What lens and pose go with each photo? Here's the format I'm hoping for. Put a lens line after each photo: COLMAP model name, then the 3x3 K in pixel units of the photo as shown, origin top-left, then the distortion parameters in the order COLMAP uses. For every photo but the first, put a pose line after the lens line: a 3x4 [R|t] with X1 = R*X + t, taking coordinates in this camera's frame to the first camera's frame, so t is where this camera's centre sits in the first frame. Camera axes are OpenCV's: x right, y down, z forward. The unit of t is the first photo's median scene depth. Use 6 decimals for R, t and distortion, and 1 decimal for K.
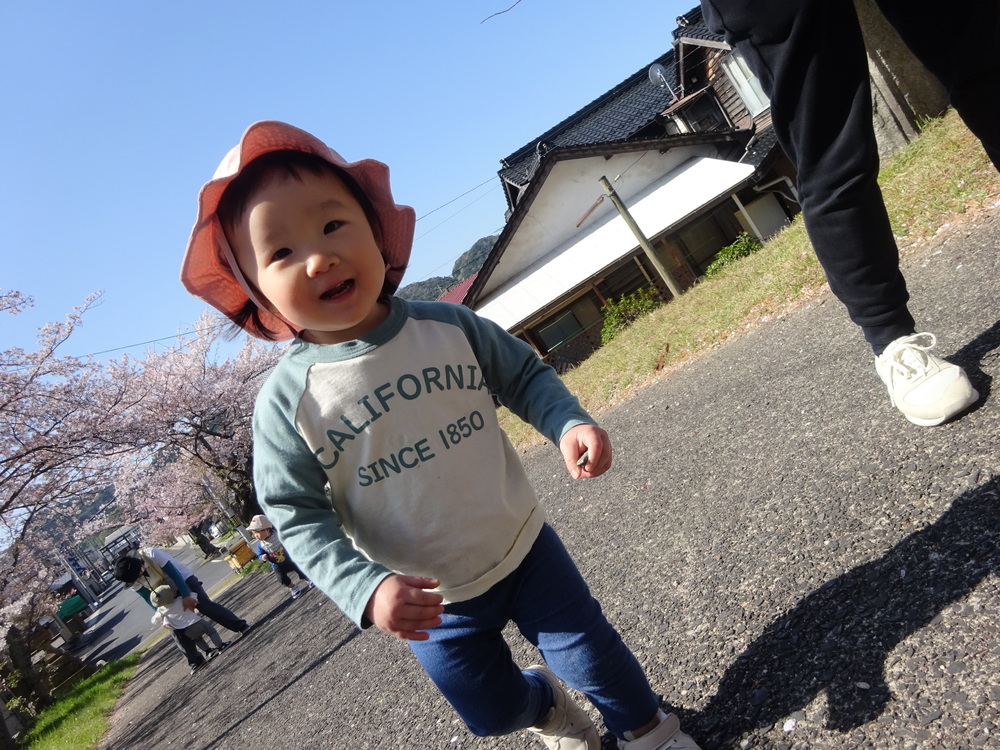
lens RADIAL K [[725.8, 0, 501.8], [0, 725.8, 369.3], [0, 0, 1]] dist [-0.009918, 0.000035]
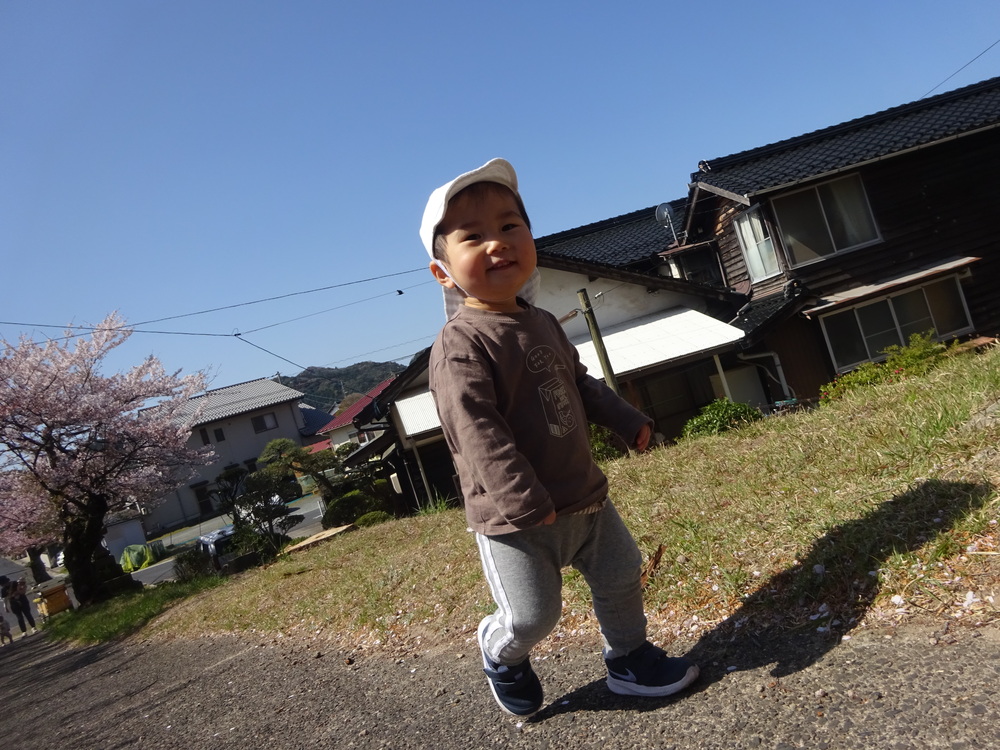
lens RADIAL K [[725.8, 0, 505.0], [0, 725.8, 373.4], [0, 0, 1]] dist [-0.009918, 0.000035]
pose [[0.956912, 0.283955, 0.060730, 0.020420], [-0.271999, 0.949749, -0.154896, -0.009416], [-0.101661, 0.131704, 0.986062, 0.132538]]
